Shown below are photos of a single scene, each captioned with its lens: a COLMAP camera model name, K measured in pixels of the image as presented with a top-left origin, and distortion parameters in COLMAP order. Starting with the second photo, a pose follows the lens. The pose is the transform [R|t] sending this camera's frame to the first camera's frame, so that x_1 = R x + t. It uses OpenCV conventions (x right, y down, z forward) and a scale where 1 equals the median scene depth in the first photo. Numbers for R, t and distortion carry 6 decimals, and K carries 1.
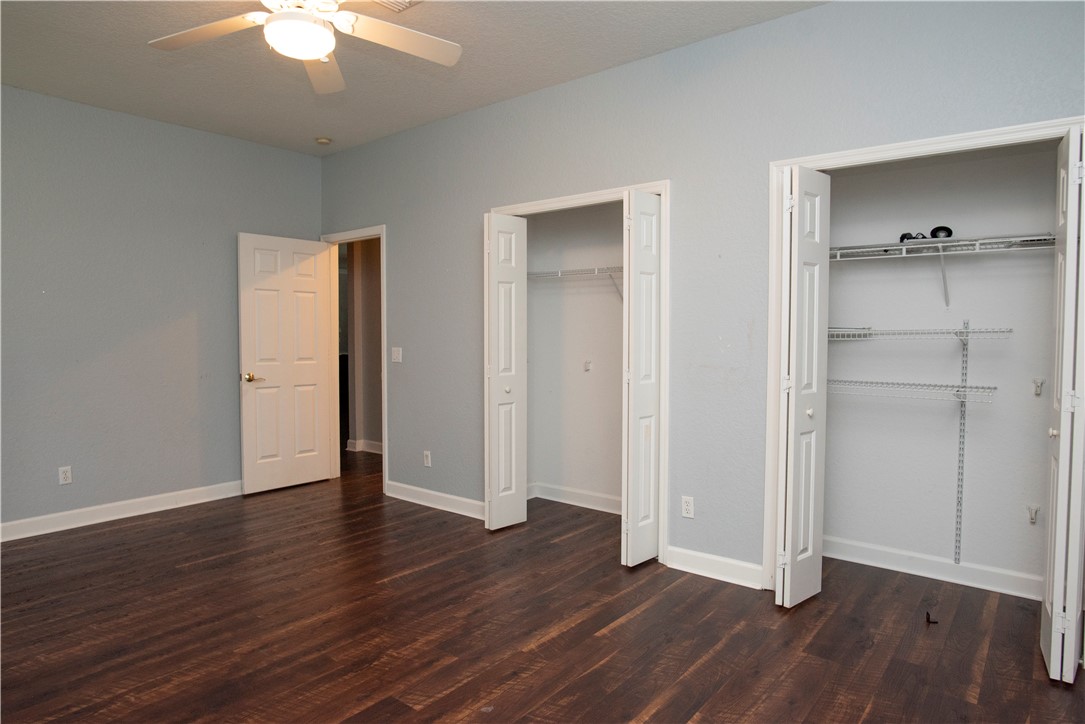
lens RADIAL K [[640.6, 0, 542.5], [0, 640.6, 362.0], [0, 0, 1]] dist [0.003000, 0.002069]
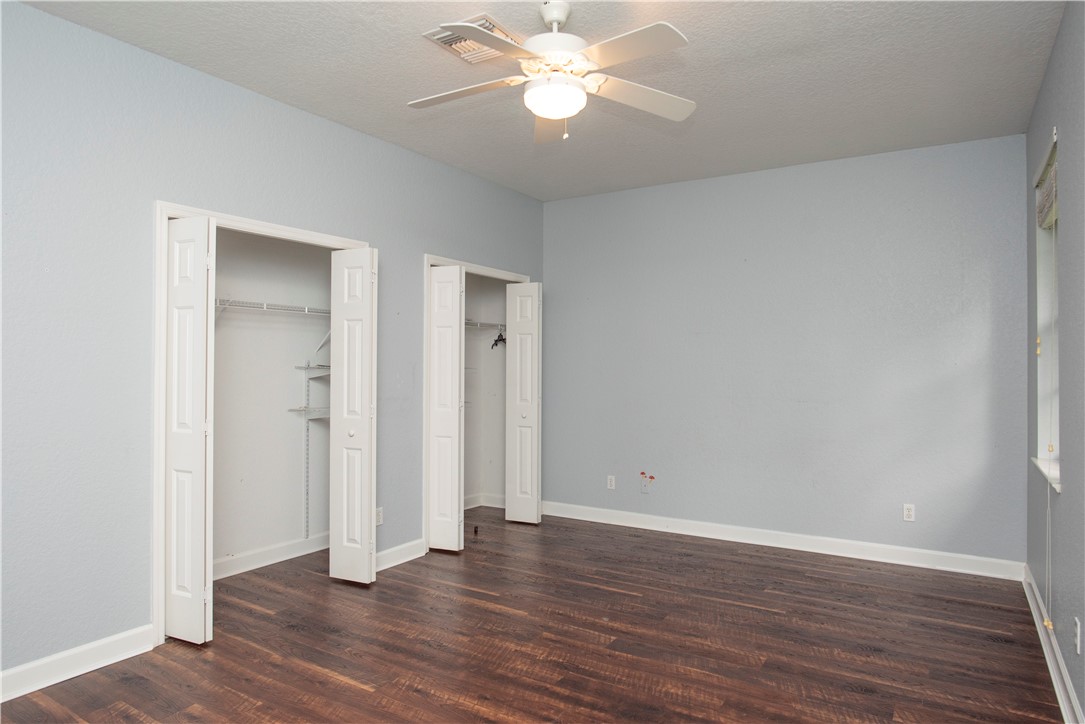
lens RADIAL K [[650.0, 0, 527.9], [0, 650.0, 363.0], [0, 0, 1]] dist [-0.045341, 0.028738]
pose [[-0.093951, 0.010464, 0.995522, -1.308372], [0.049962, 0.998734, -0.005783, -0.053243], [-0.994322, 0.049195, -0.094355, 1.061969]]
